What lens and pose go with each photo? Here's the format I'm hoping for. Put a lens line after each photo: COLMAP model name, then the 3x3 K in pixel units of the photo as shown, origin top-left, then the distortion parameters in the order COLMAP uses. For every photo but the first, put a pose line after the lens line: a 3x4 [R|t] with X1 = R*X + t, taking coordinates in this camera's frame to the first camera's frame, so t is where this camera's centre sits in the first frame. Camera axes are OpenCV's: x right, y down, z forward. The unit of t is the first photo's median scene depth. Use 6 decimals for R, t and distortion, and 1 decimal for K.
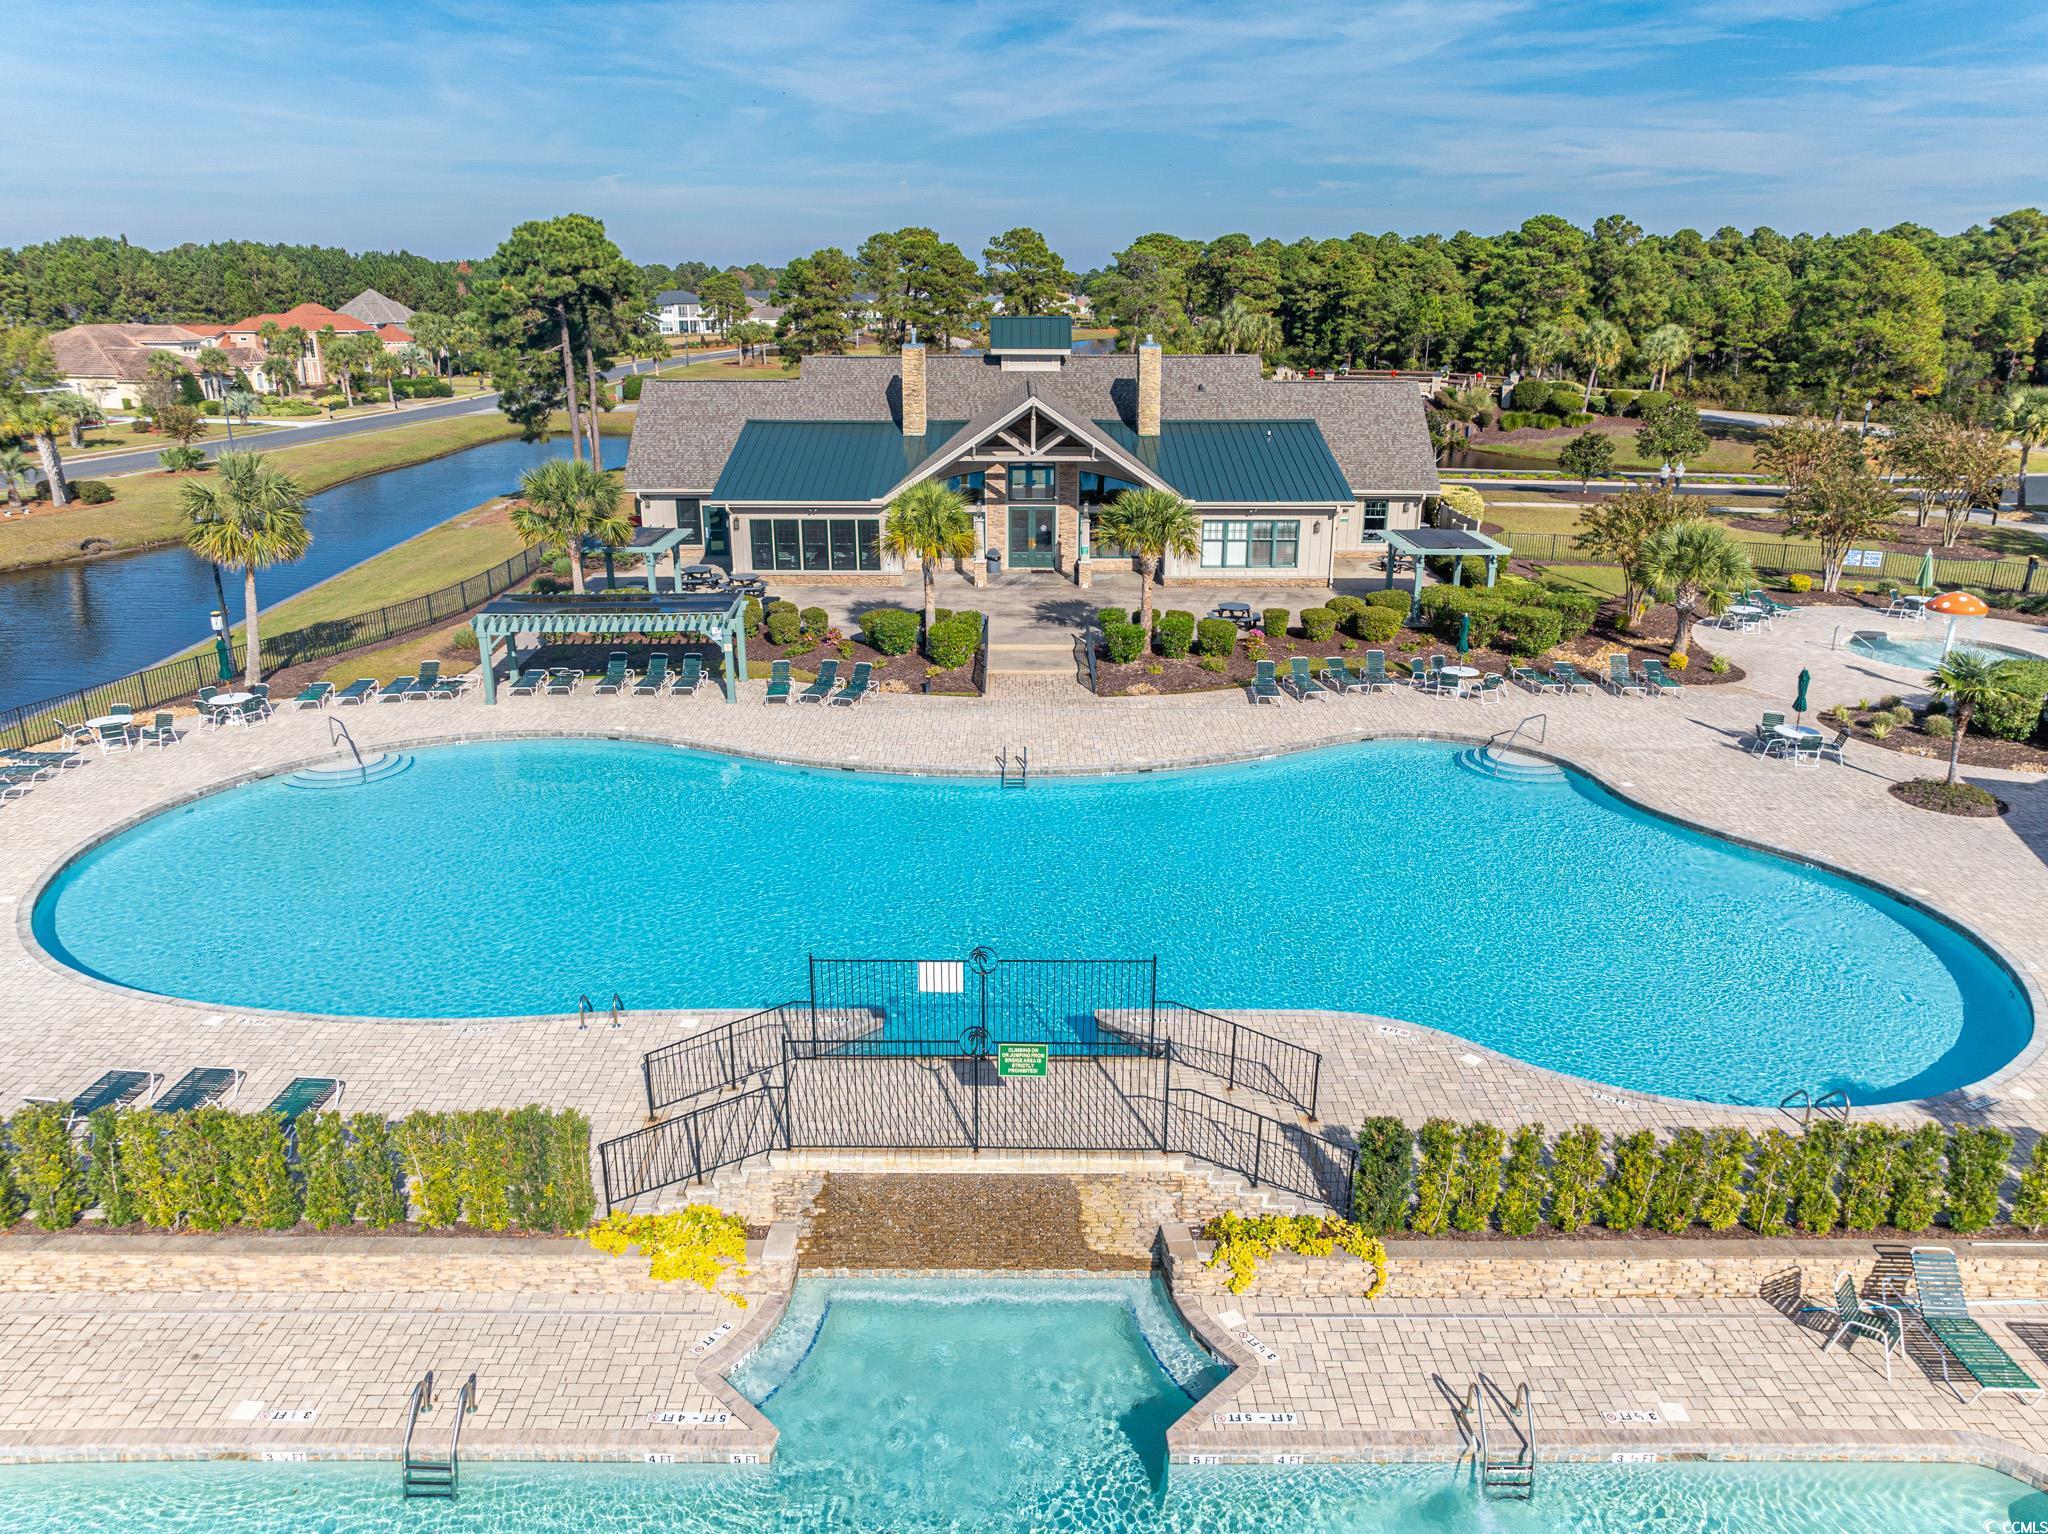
lens RADIAL K [[1435.7, 0, 1024.0], [0, 1435.7, 767.0], [0, 0, 1]] dist [-0.029689, 0.029873]
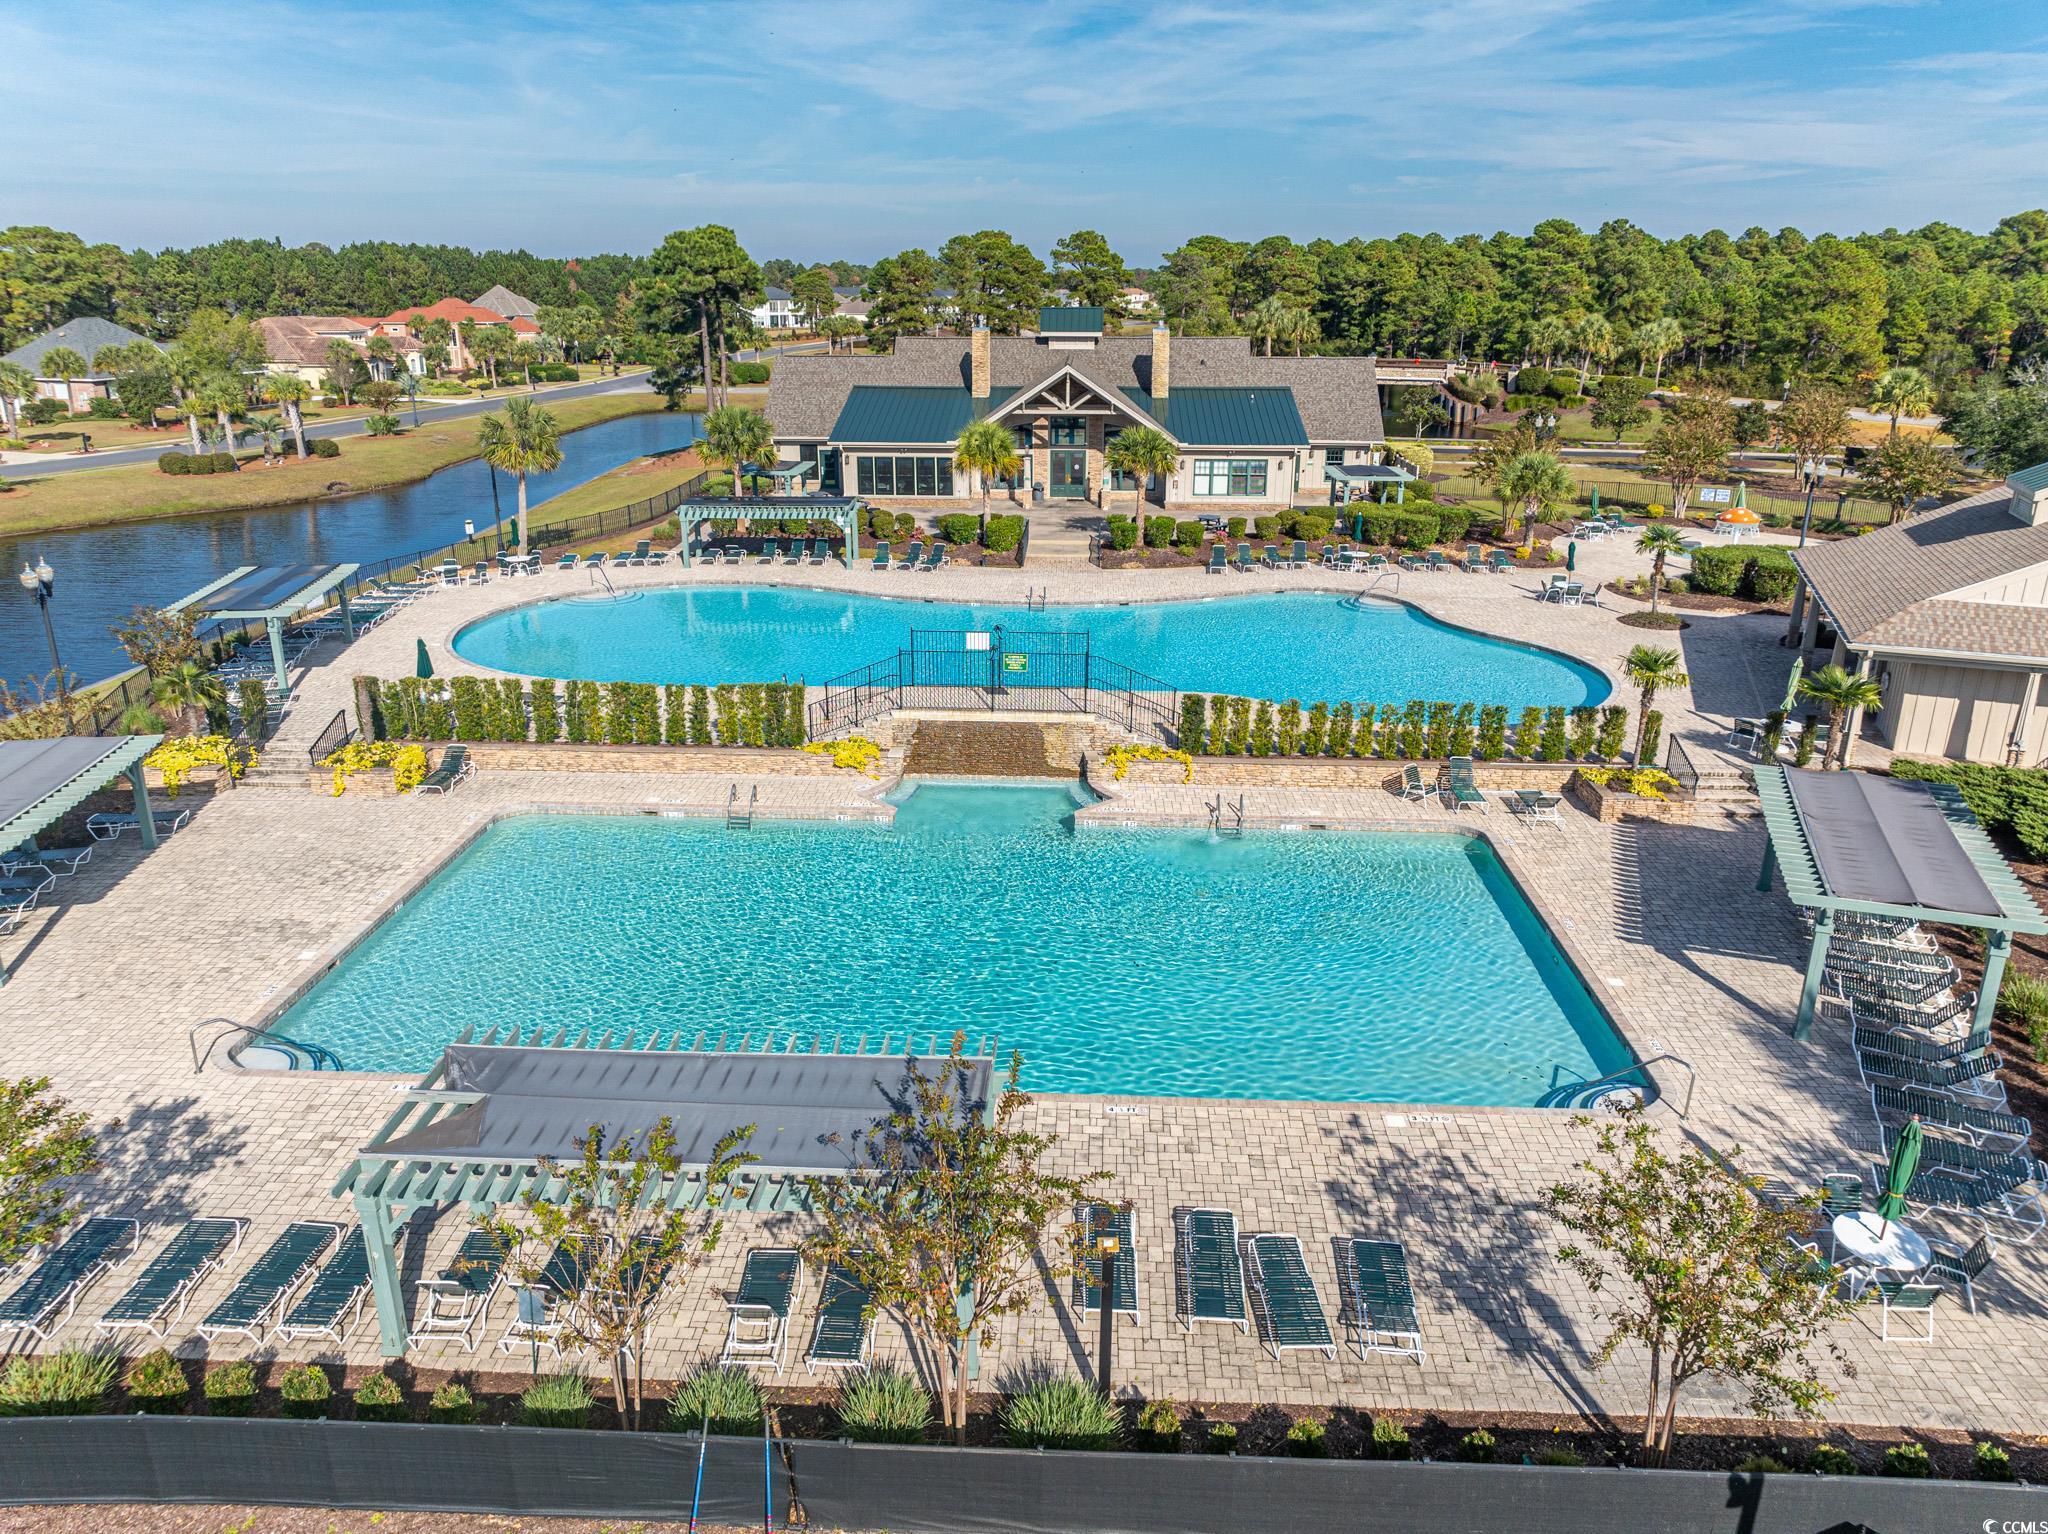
lens RADIAL K [[1435.7, 0, 1024.0], [0, 1435.7, 767.0], [0, 0, 1]] dist [-0.029689, 0.029873]
pose [[0.998609, 0.016931, -0.049944, 0.024861], [-0.016822, 0.999855, 0.002594, 0.074551], [0.049981, -0.001750, 0.998749, -0.223795]]
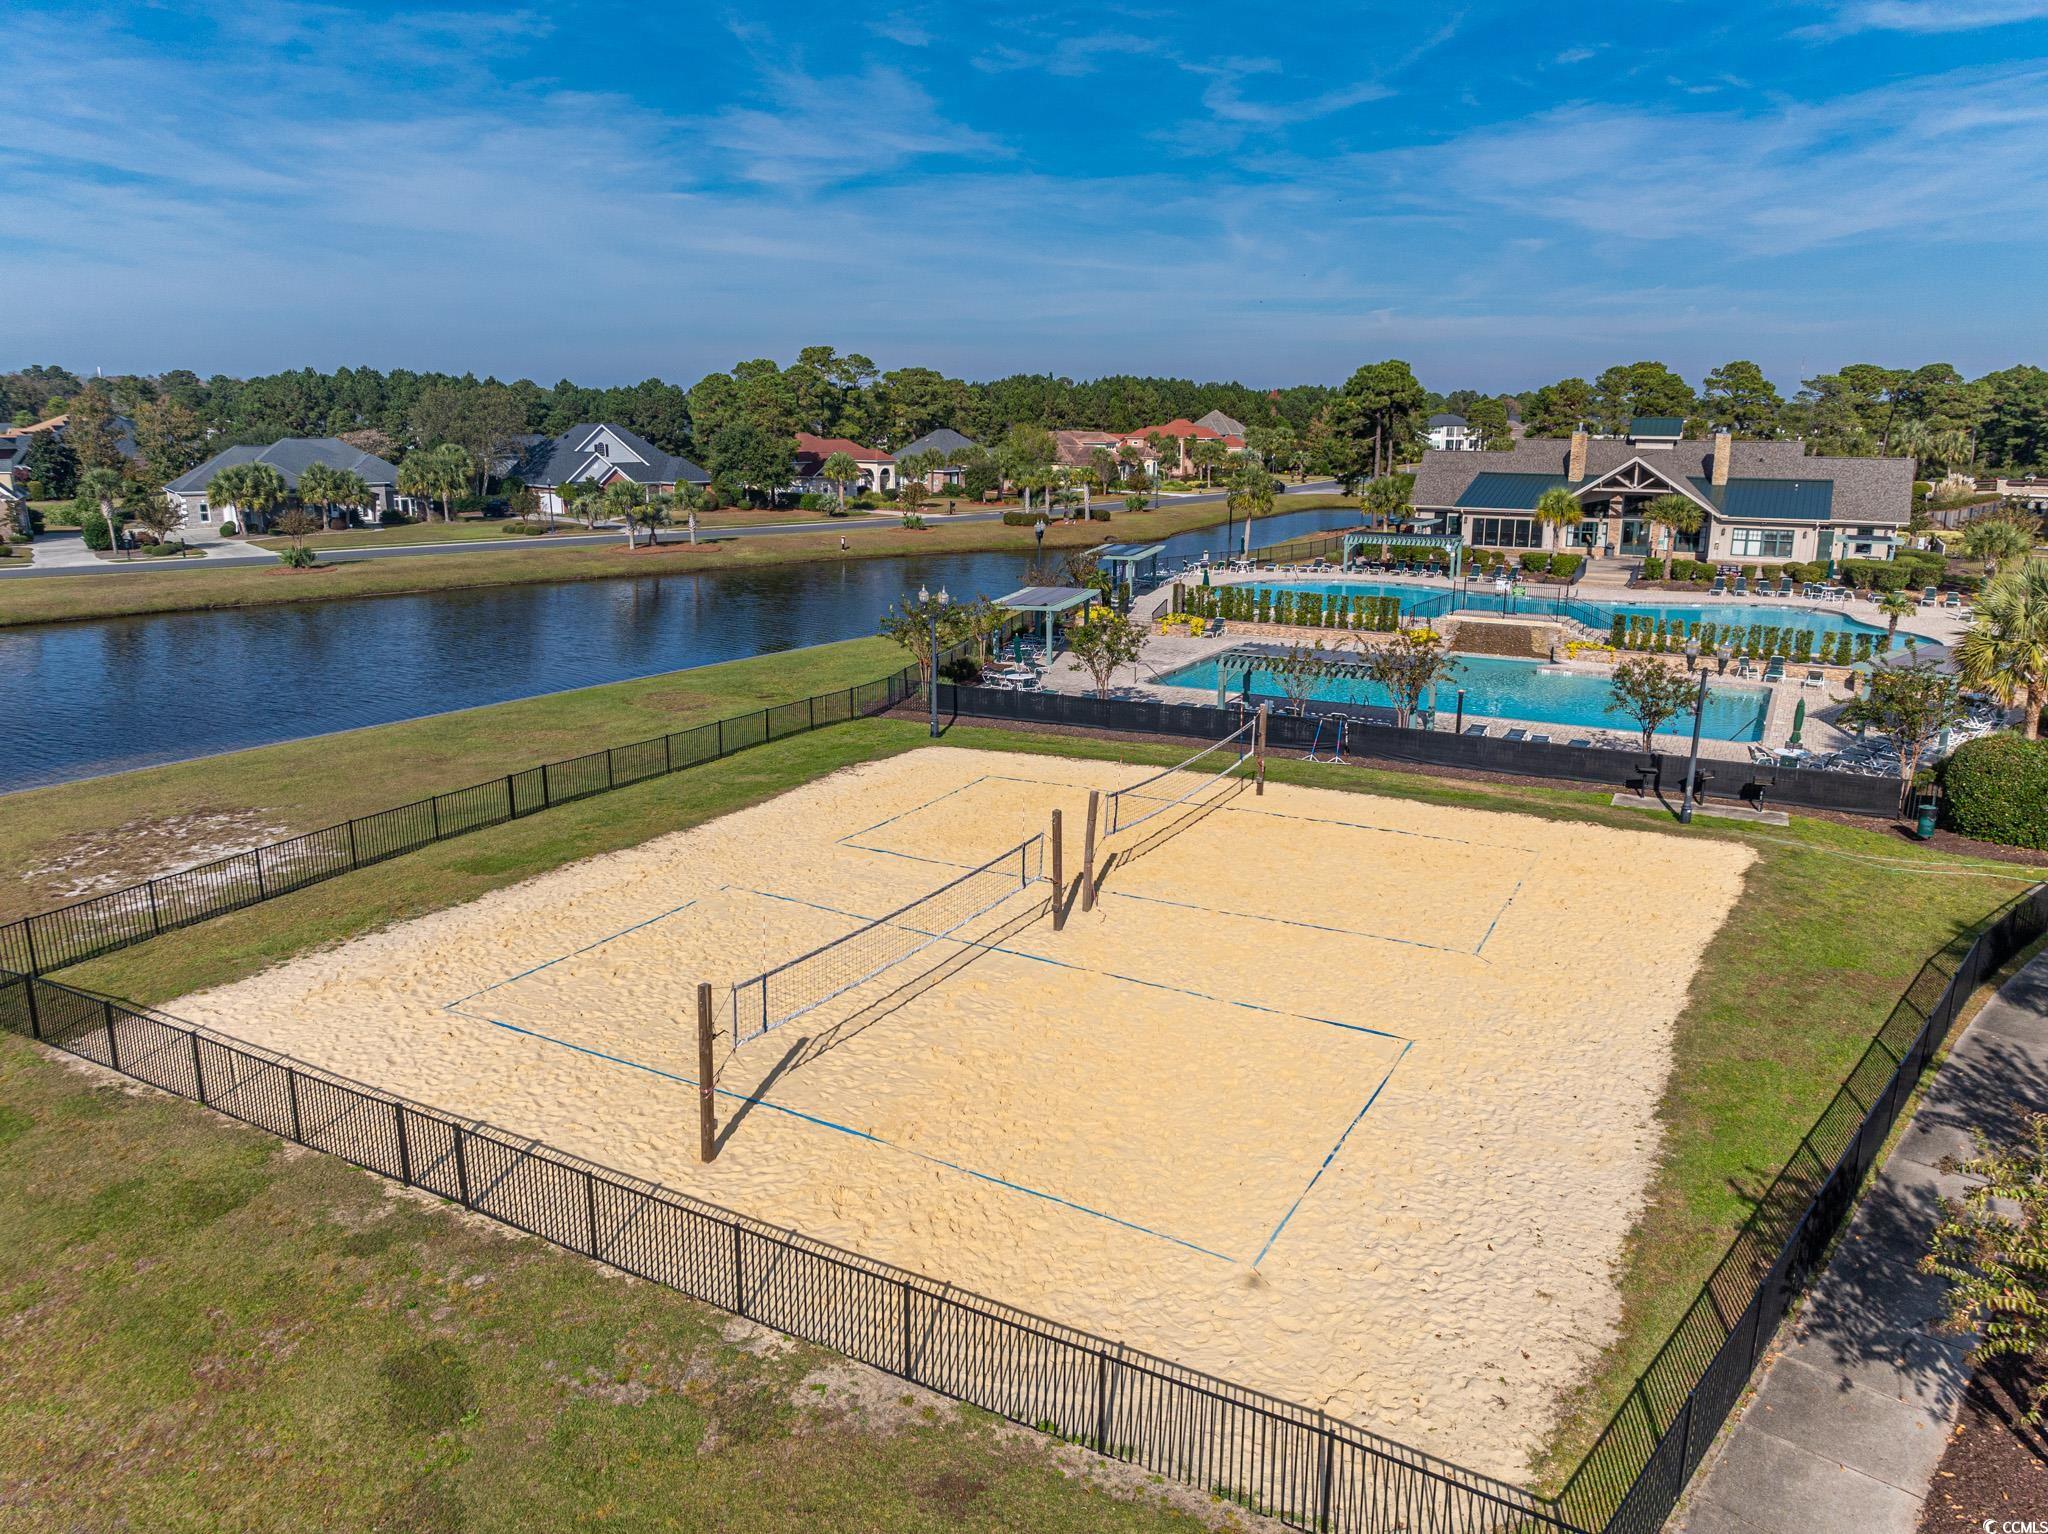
lens RADIAL K [[1437.8, 0, 1024.0], [0, 1437.8, 767.0], [0, 0, 1]] dist [-0.024395, 0.004265]
pose [[0.874923, 0.114543, -0.470521, 0.146015], [-0.153260, 0.987176, -0.044667, 0.218601], [0.459371, 0.111193, 0.881257, -0.608072]]
